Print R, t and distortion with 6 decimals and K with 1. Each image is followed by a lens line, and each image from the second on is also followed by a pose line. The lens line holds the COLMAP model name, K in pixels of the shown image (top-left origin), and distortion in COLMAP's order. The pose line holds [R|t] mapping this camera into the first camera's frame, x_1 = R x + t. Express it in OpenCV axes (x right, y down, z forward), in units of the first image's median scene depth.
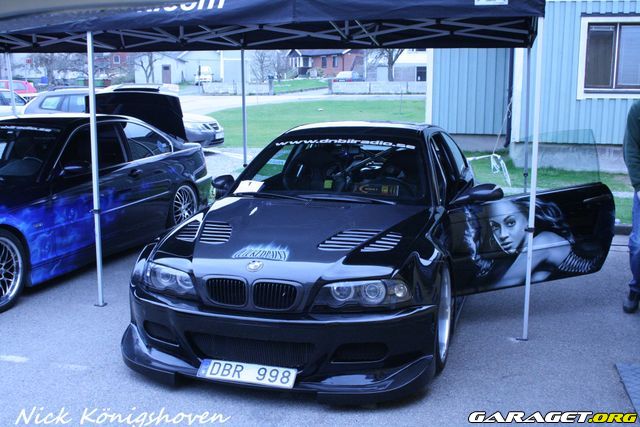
lens RADIAL K [[740.8, 0, 320.0], [0, 740.8, 213.5], [0, 0, 1]] dist [-0.092160, 0.014461]
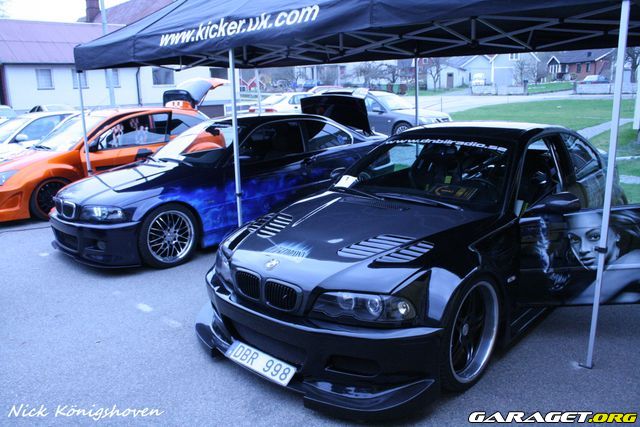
lens RADIAL K [[536.8, 0, 320.0], [0, 536.8, 213.5], [0, 0, 1]] dist [-0.161627, 0.132538]
pose [[0.893090, 0.074432, -0.443678, 0.220280], [-0.047436, 0.996301, 0.071654, -0.042516], [0.447370, -0.042947, 0.893317, 0.254825]]
